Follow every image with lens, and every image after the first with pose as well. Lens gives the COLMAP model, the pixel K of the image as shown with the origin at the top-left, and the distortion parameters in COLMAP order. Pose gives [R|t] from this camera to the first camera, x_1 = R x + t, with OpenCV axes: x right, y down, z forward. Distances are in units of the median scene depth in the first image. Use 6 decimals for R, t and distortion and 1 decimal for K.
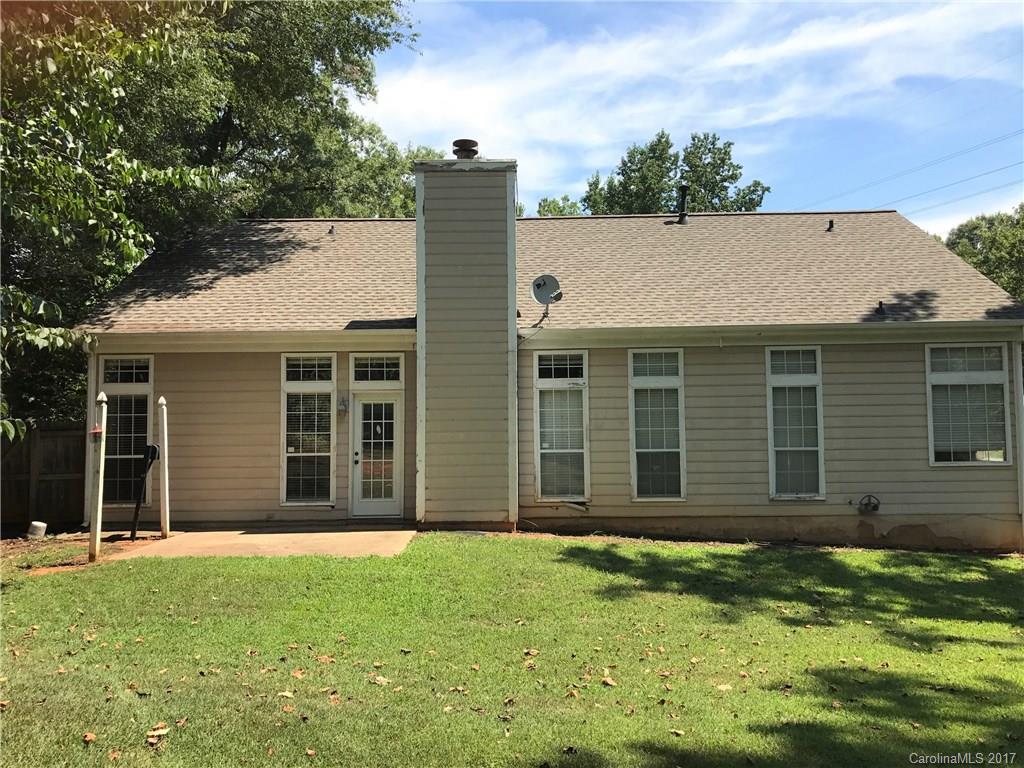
lens RADIAL K [[863.4, 0, 508.1], [0, 863.4, 385.3], [0, 0, 1]] dist [0.057140, -0.078959]
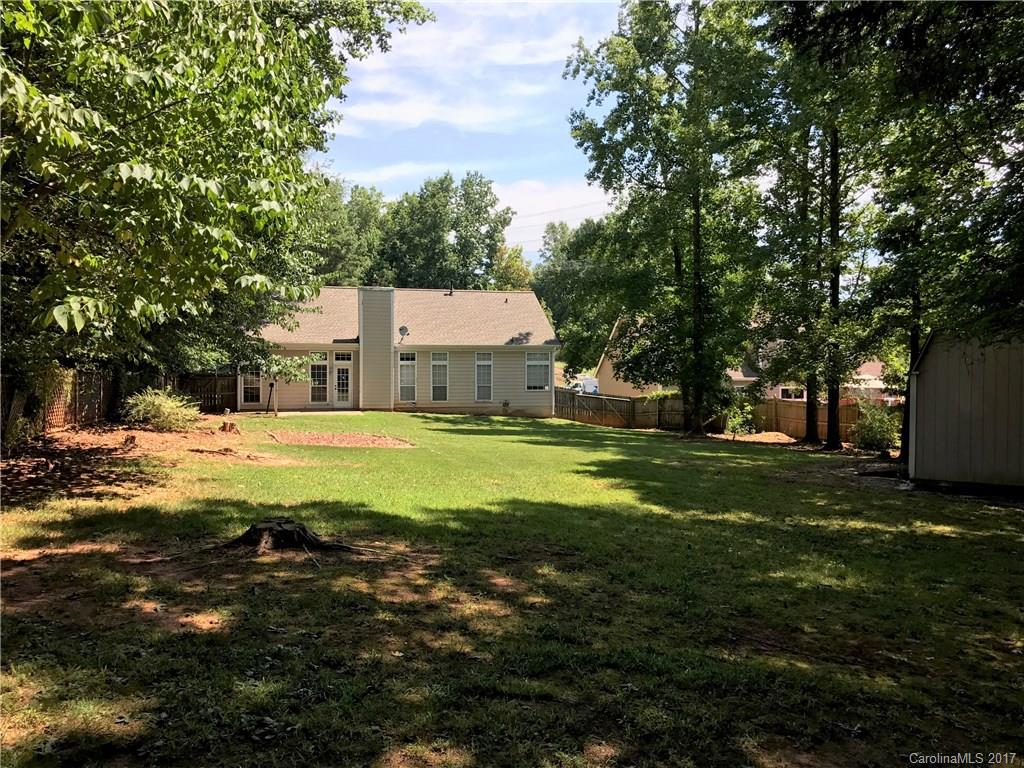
lens RADIAL K [[863.4, 0, 510.3], [0, 863.4, 384.1], [0, 0, 1]] dist [0.057140, -0.078959]
pose [[0.969007, 0.006480, 0.246950, -0.328184], [-0.026130, 0.996737, 0.076376, -0.164449], [-0.245649, -0.080461, 0.966014, -1.948786]]
